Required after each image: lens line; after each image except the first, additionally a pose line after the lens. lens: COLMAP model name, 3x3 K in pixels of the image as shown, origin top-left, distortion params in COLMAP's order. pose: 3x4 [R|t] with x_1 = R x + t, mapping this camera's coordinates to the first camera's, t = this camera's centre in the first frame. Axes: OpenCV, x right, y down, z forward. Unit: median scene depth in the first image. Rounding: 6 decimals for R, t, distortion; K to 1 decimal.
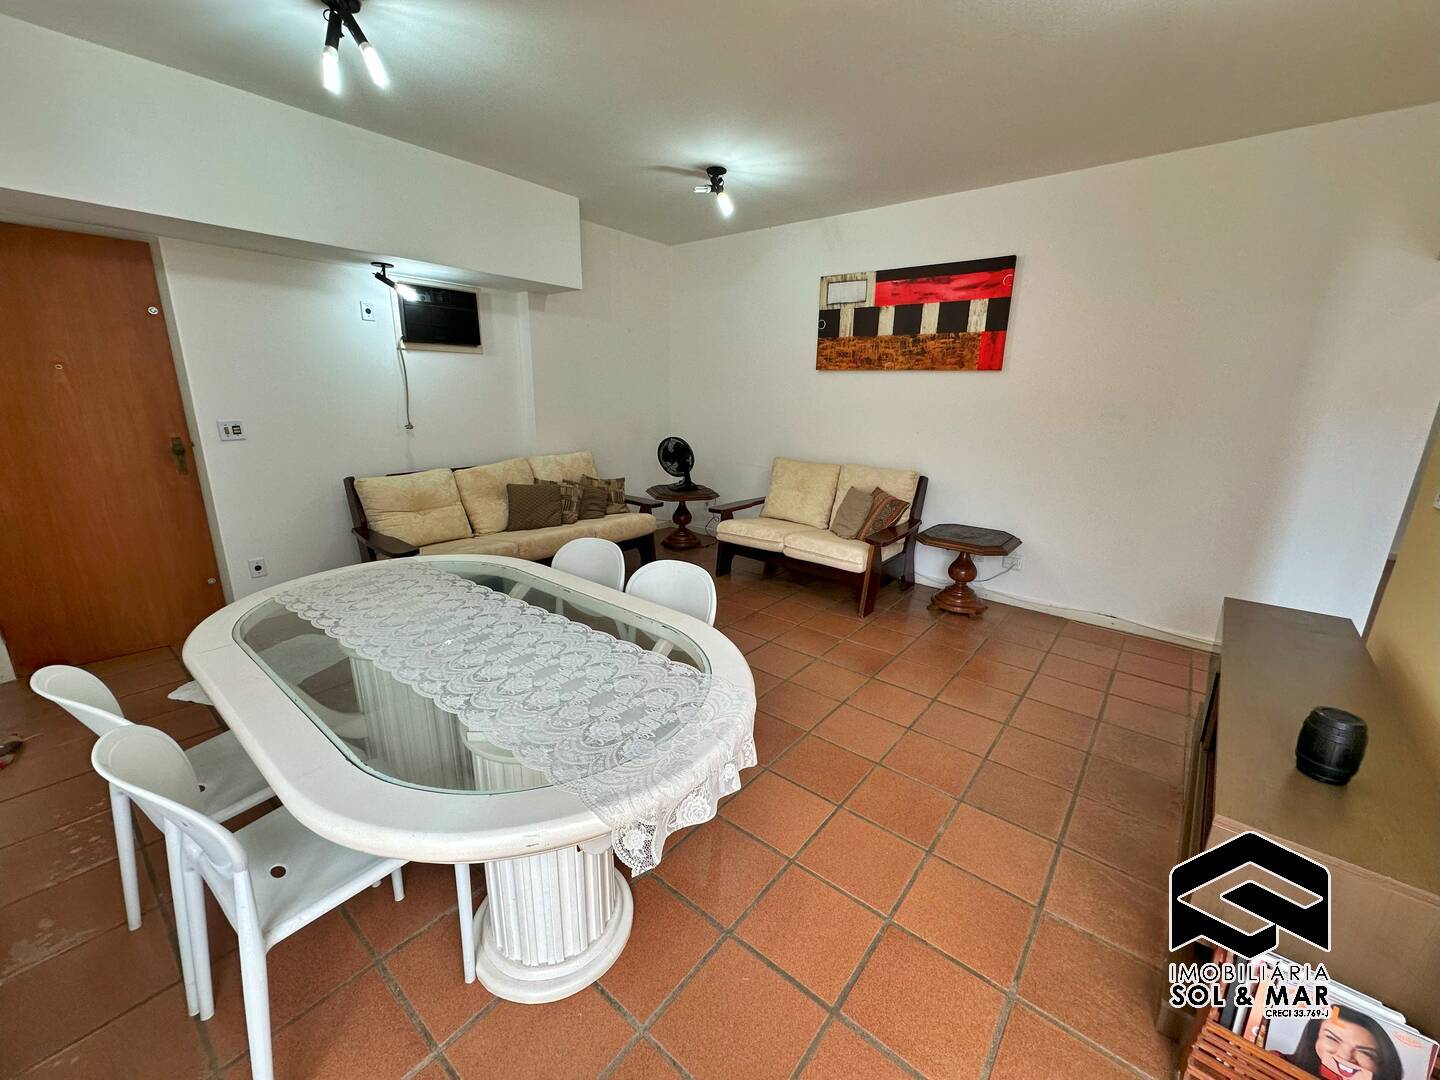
lens RADIAL K [[574.2, 0, 720.0], [0, 574.2, 540.0], [0, 0, 1]] dist [-0.001945, 0.000494]
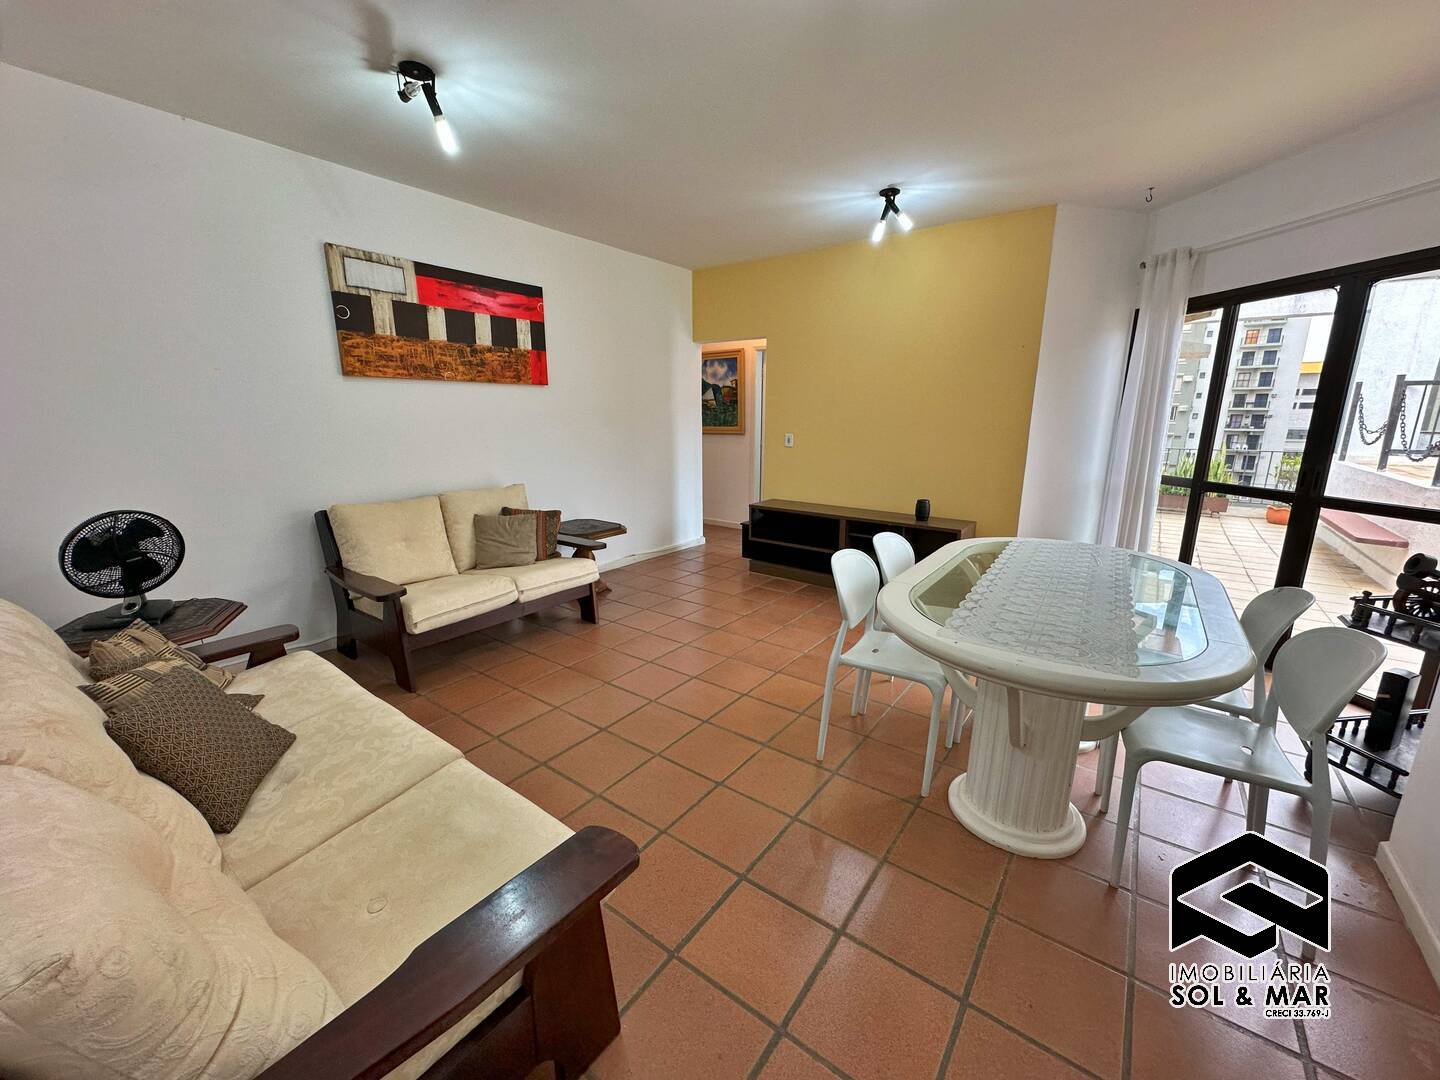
lens RADIAL K [[574.2, 0, 720.0], [0, 574.2, 540.0], [0, 0, 1]] dist [-0.001945, 0.000494]
pose [[-0.047651, -0.235572, 0.970688, -0.650942], [0.257042, 0.936172, 0.239813, -0.174363], [-0.965225, 0.260936, 0.015942, 0.660560]]
